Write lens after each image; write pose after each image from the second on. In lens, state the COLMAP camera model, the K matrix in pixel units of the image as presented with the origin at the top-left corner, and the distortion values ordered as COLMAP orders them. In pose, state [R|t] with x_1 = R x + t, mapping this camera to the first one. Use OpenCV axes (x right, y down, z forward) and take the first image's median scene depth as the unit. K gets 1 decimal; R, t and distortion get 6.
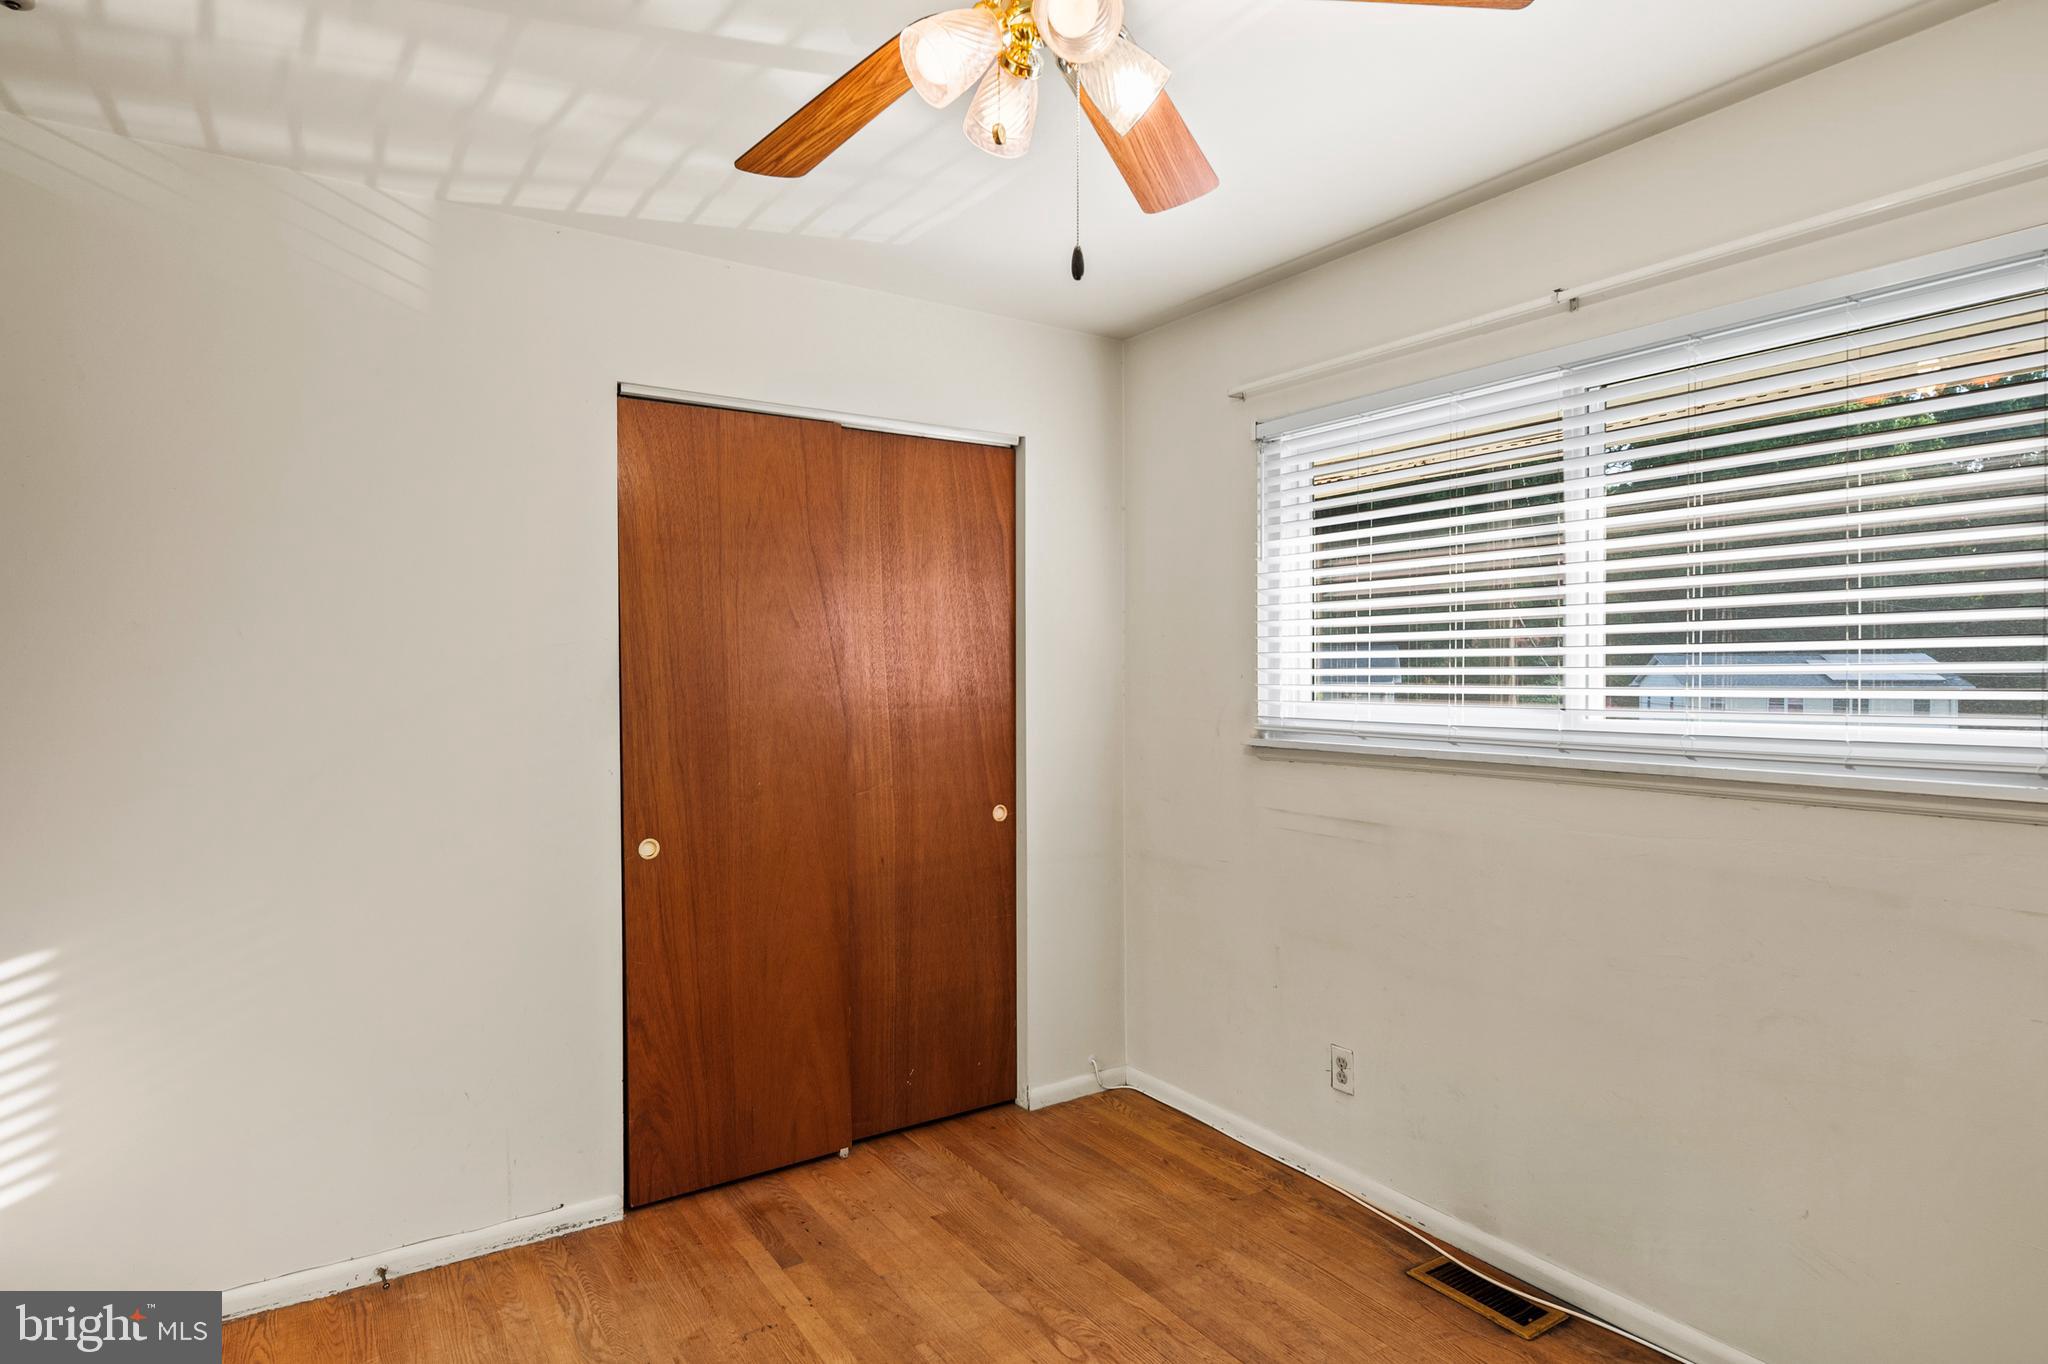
lens RADIAL K [[1121.5, 0, 1024.0], [0, 1121.5, 682.0], [0, 0, 1]] dist [-0.000968, -0.000268]
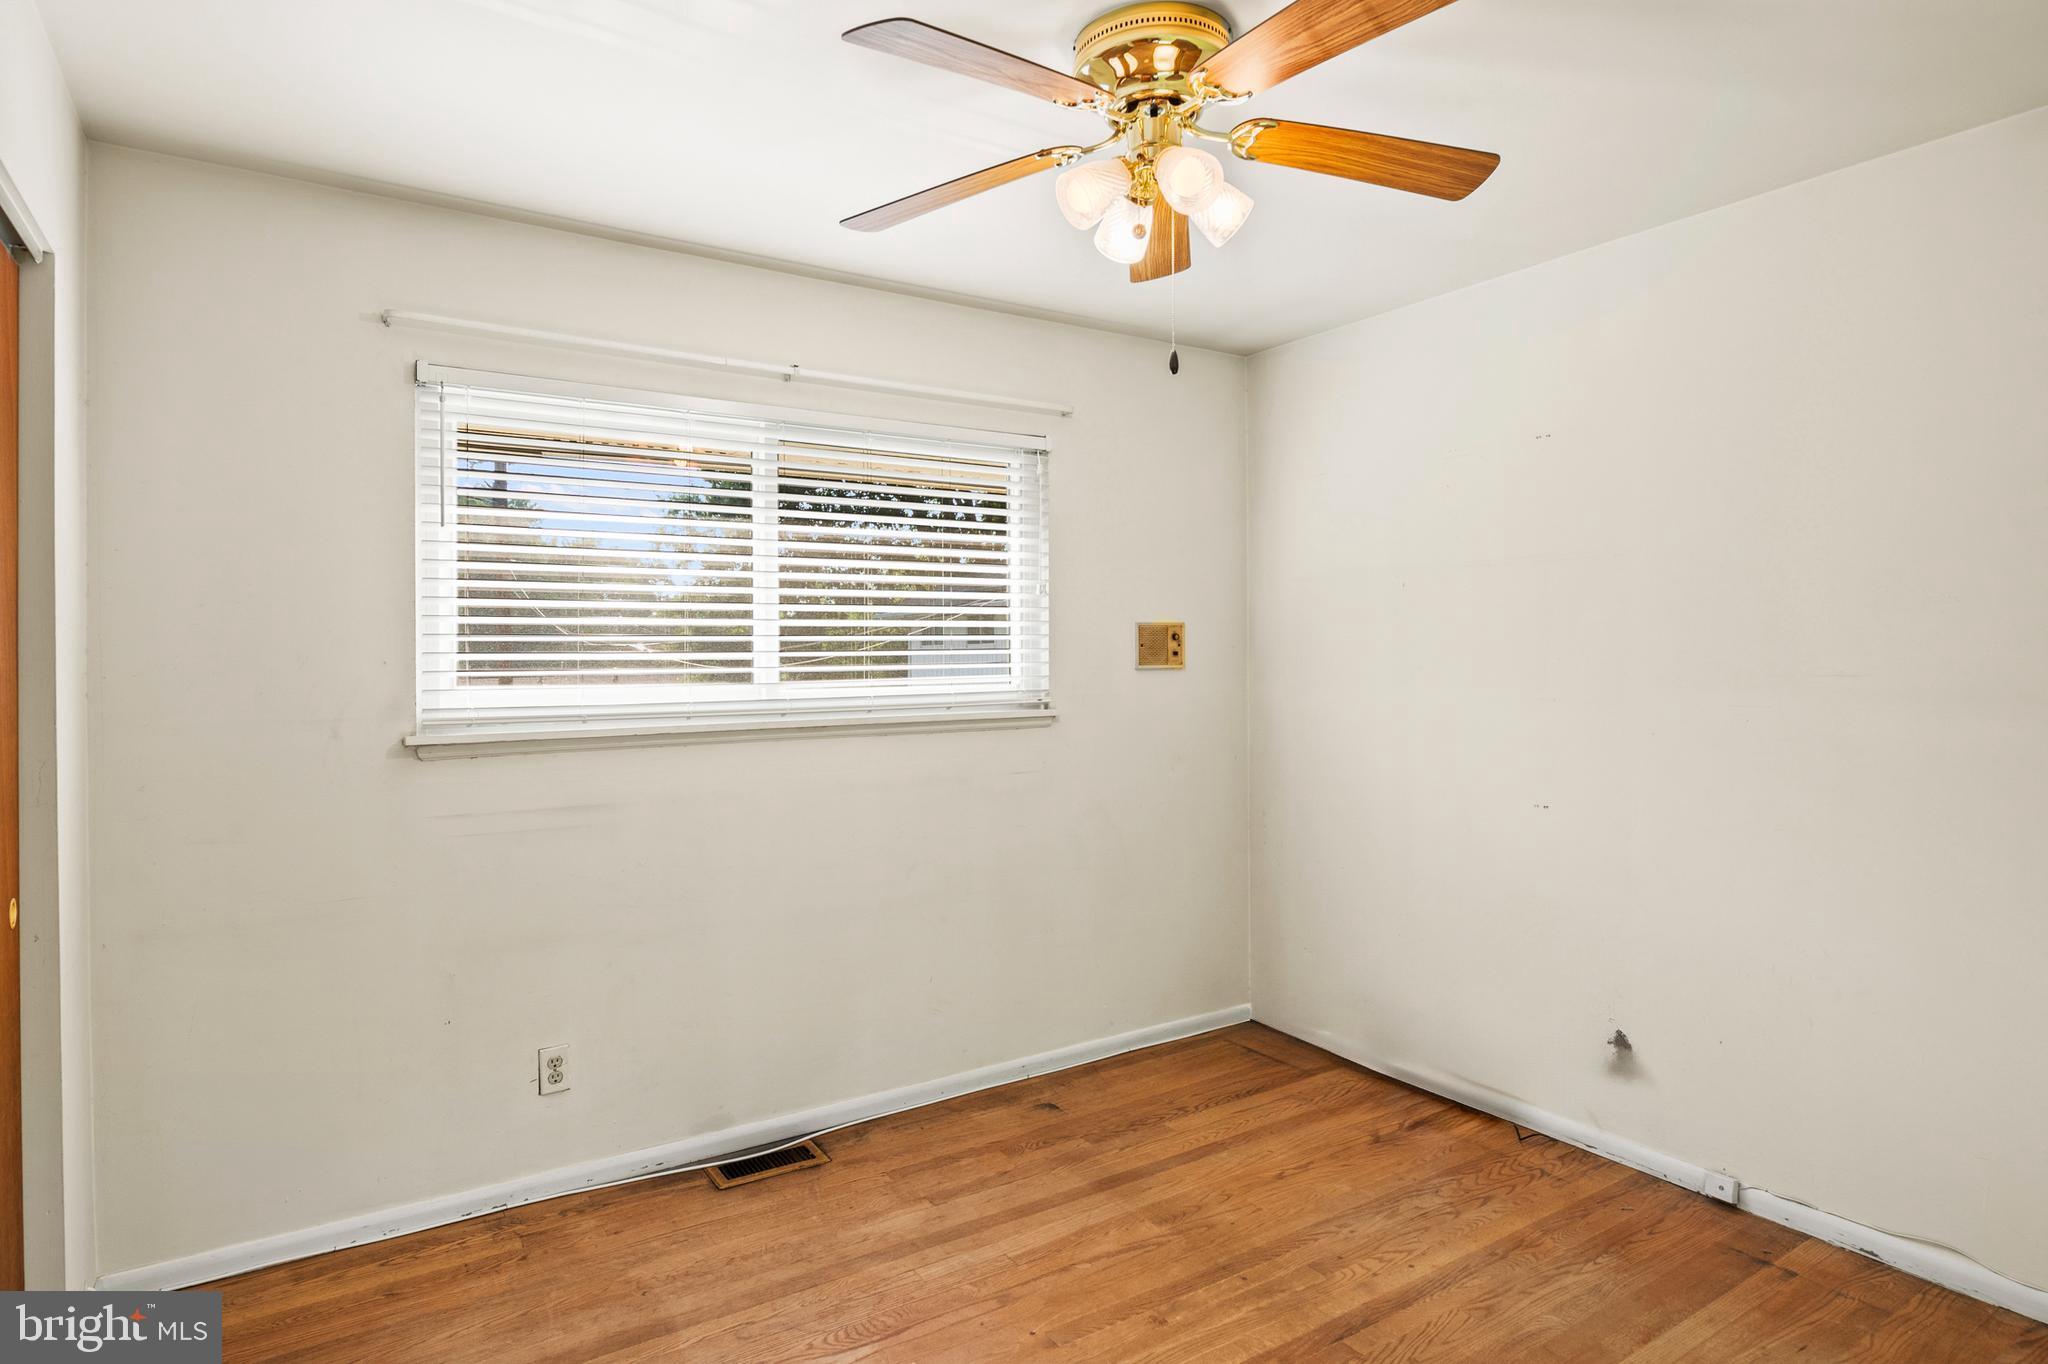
lens RADIAL K [[1113.1, 0, 1019.7], [0, 1113.1, 645.7], [0, 0, 1]] dist [-0.000353, -0.001662]
pose [[0.010041, 0.009411, 0.999905, -0.717366], [0.016171, 0.999823, -0.009573, -0.002496], [-0.999819, 0.016265, 0.009887, 0.626627]]
